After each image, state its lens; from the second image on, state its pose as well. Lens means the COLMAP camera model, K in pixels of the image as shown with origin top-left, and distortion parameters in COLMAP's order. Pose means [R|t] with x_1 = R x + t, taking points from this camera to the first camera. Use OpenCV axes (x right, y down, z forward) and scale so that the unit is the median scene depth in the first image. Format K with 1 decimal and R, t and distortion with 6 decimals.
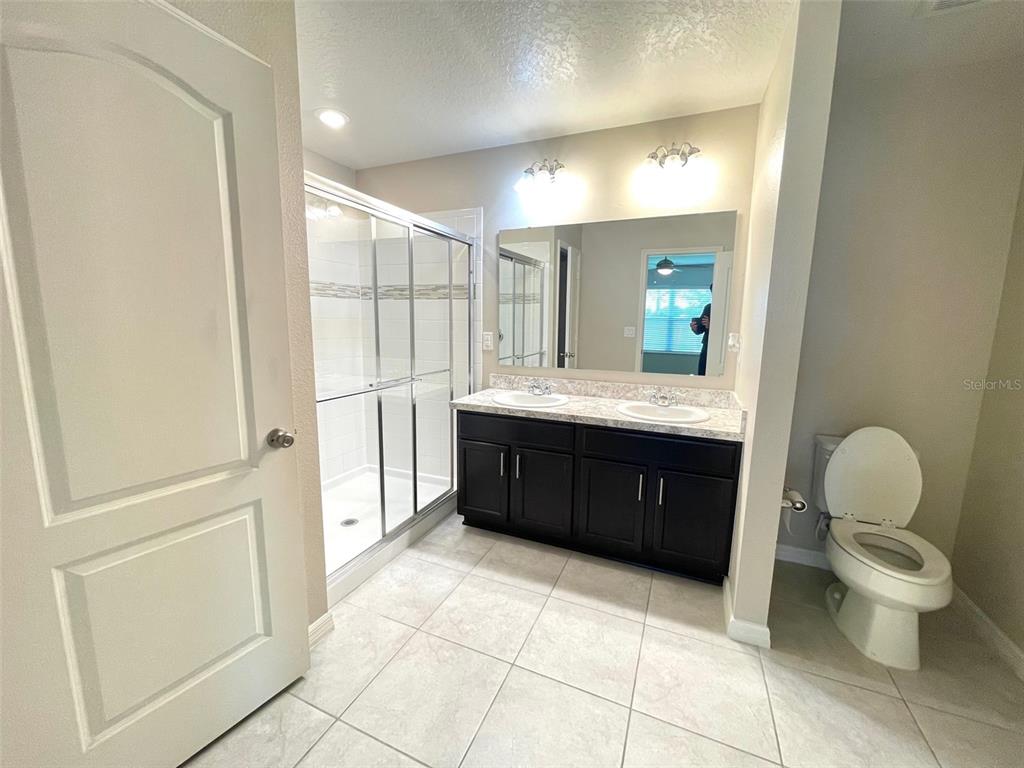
lens RADIAL K [[413.3, 0, 512.0], [0, 413.3, 384.0], [0, 0, 1]] dist [-0.000539, -0.000531]
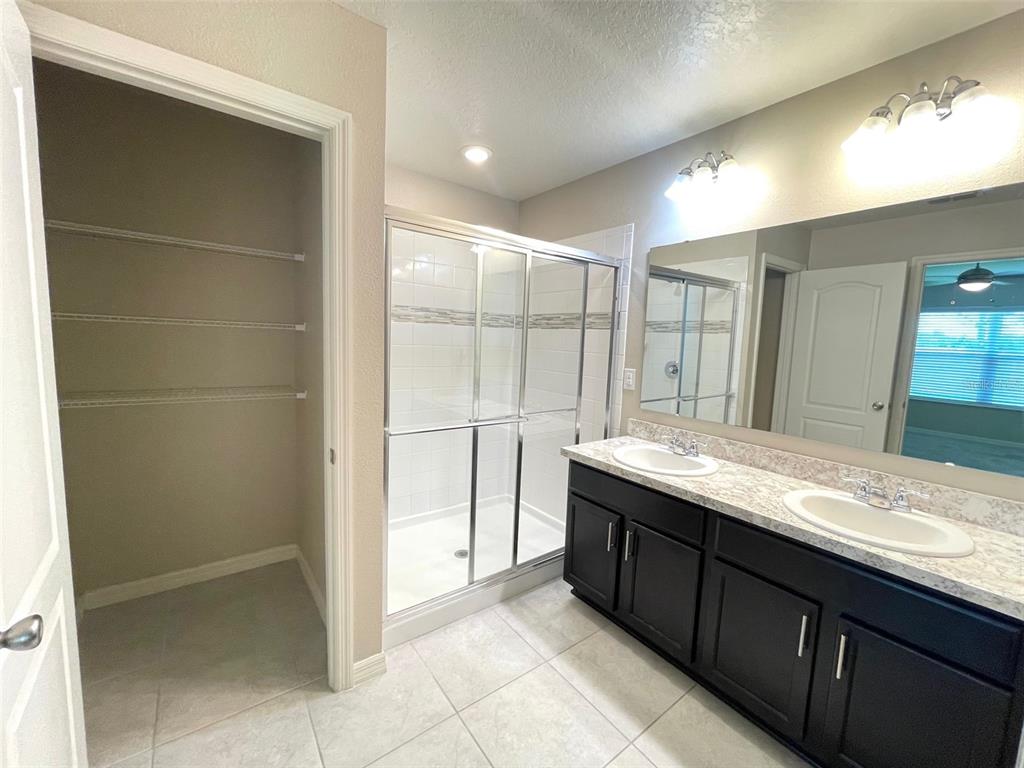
lens RADIAL K [[413.3, 0, 512.0], [0, 413.3, 384.0], [0, 0, 1]] dist [-0.000539, -0.000531]
pose [[0.866823, 0.073525, -0.493165, 0.166124], [-0.101150, 0.994433, -0.029531, -0.050539], [0.488248, 0.075482, 0.869435, 0.172011]]
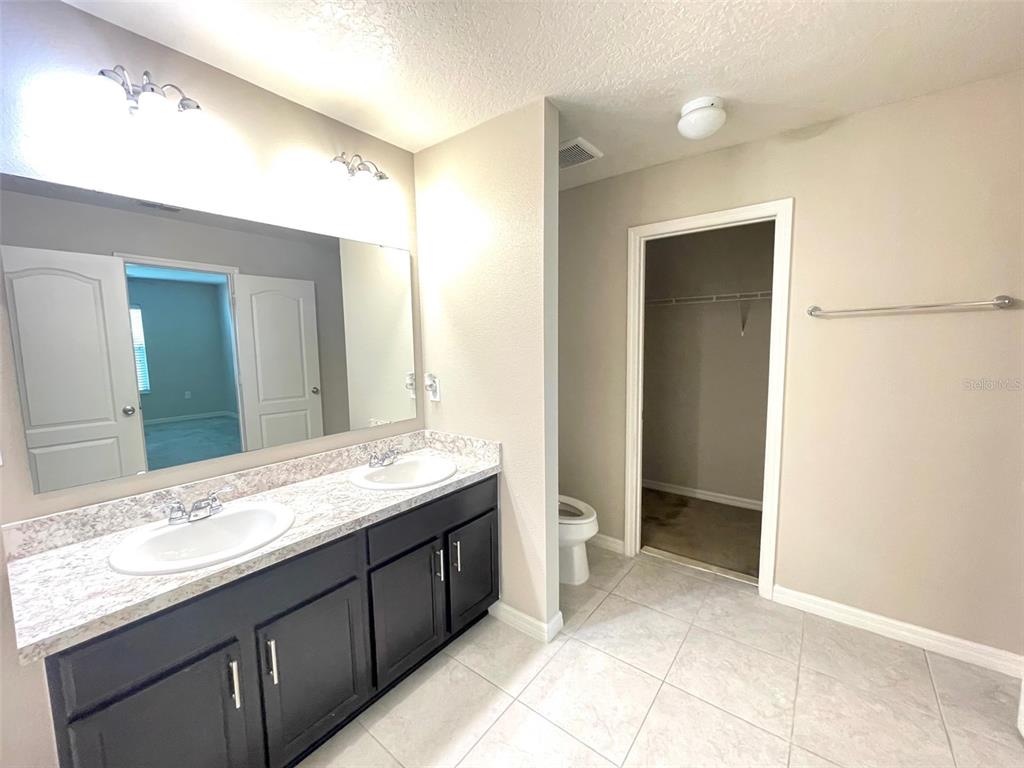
lens RADIAL K [[413.3, 0, 512.0], [0, 413.3, 384.0], [0, 0, 1]] dist [-0.000539, -0.000531]
pose [[0.246875, -0.117037, 0.961954, -0.330983], [0.165141, 0.983240, 0.077245, -0.120695], [-0.954872, 0.139789, 0.262065, 0.467792]]
